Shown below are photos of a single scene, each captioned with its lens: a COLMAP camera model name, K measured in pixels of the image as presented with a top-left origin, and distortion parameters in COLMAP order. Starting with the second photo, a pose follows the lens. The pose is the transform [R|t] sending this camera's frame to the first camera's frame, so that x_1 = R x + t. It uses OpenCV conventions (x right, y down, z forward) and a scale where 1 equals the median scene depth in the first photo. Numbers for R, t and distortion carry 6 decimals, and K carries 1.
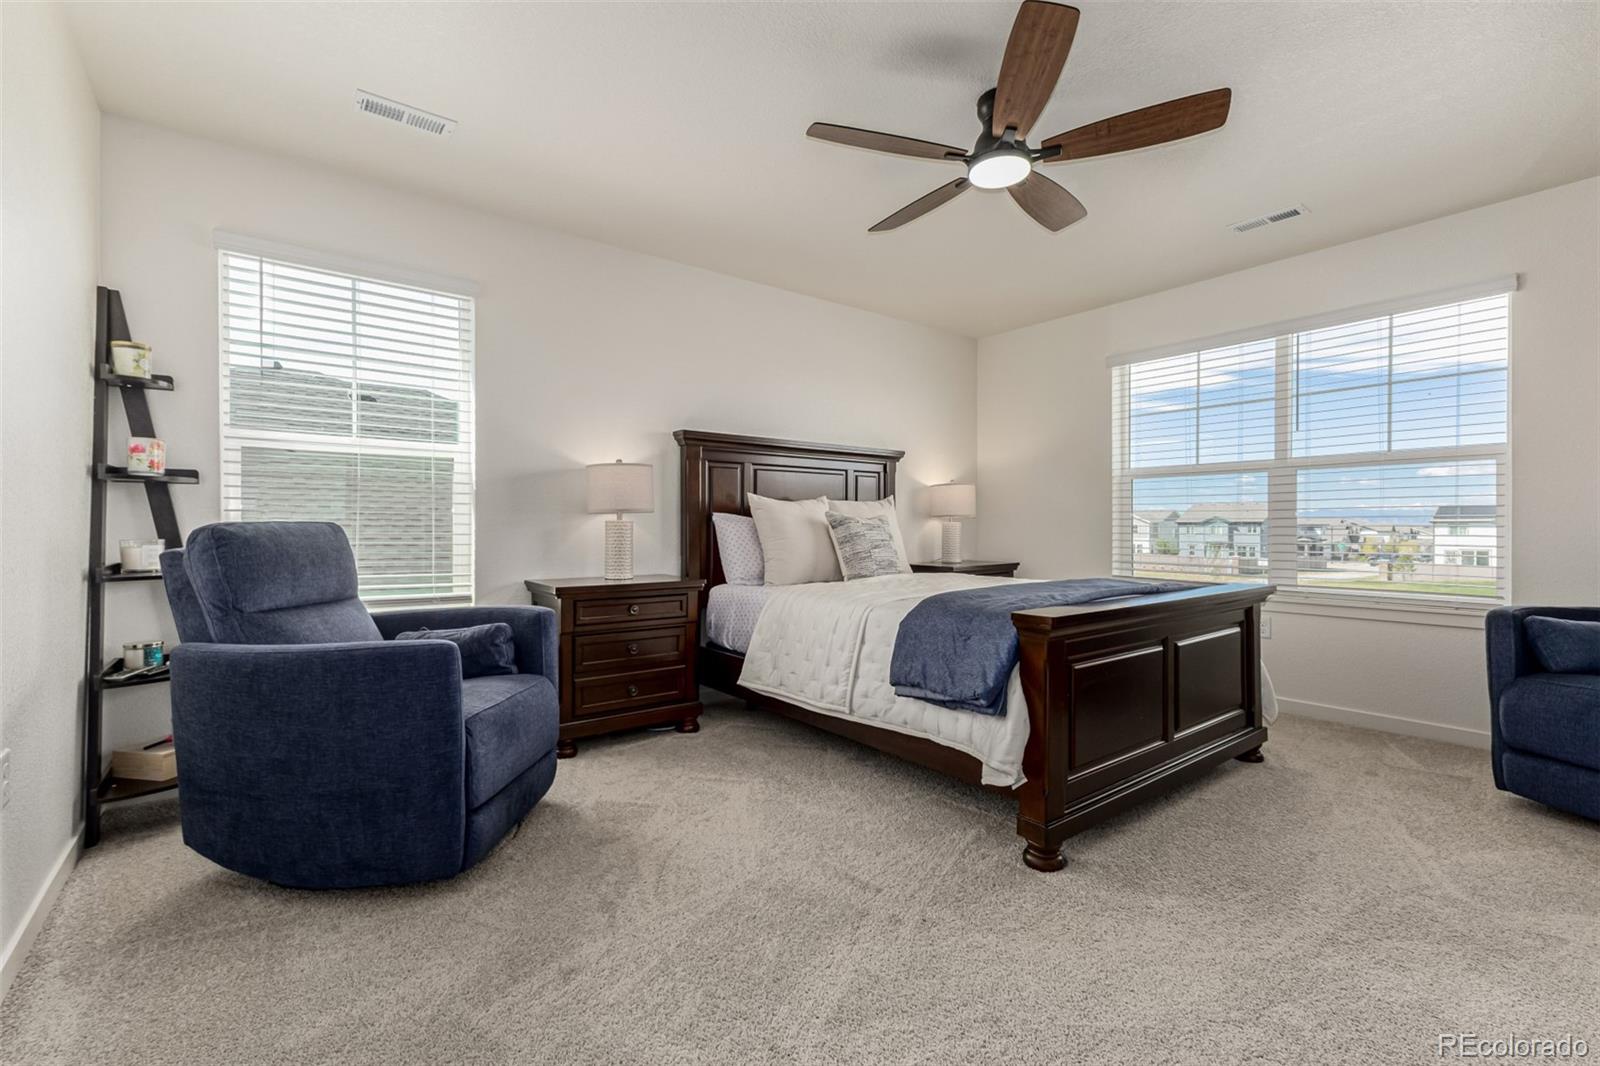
lens RADIAL K [[695.3, 0, 796.5], [0, 695.3, 525.7], [0, 0, 1]] dist [0.001861, 0.000282]
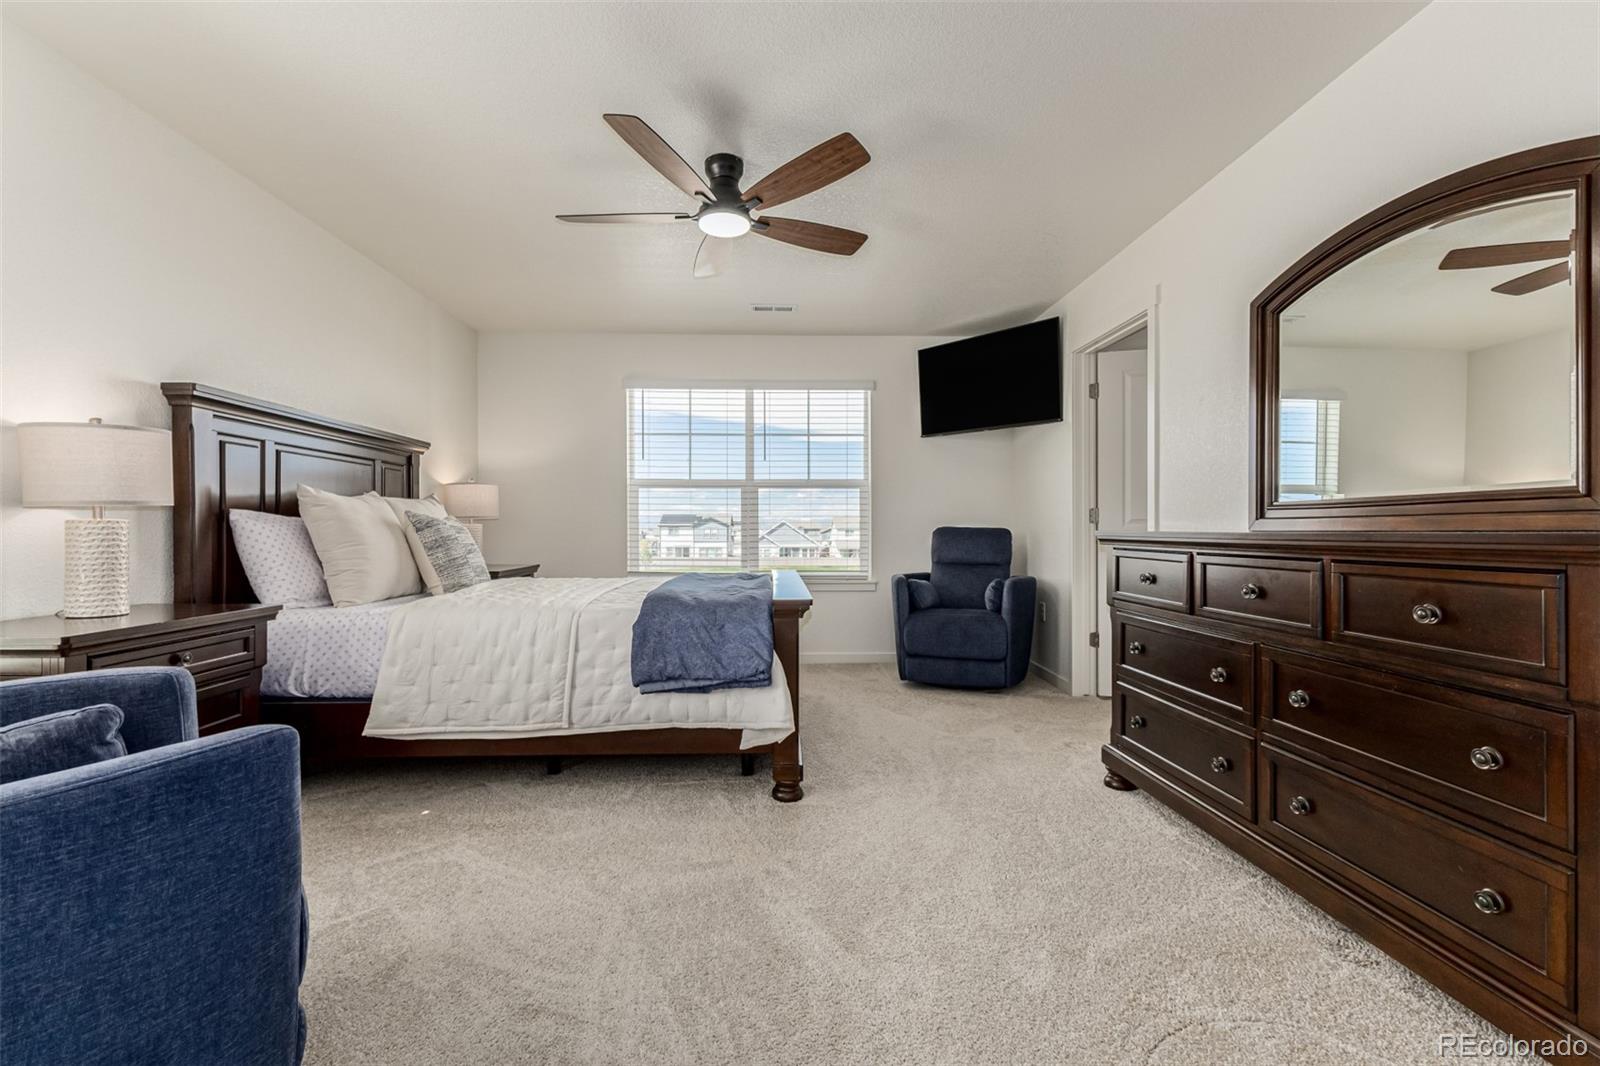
lens RADIAL K [[687.0, 0, 796.9], [0, 687.0, 526.1], [0, 0, 1]] dist [0.007015, -0.000792]
pose [[0.575281, 0.003534, 0.817949, -0.453943], [-0.001588, 0.999994, -0.003204, -0.000425], [-0.817955, 0.000544, 0.575282, 0.186271]]
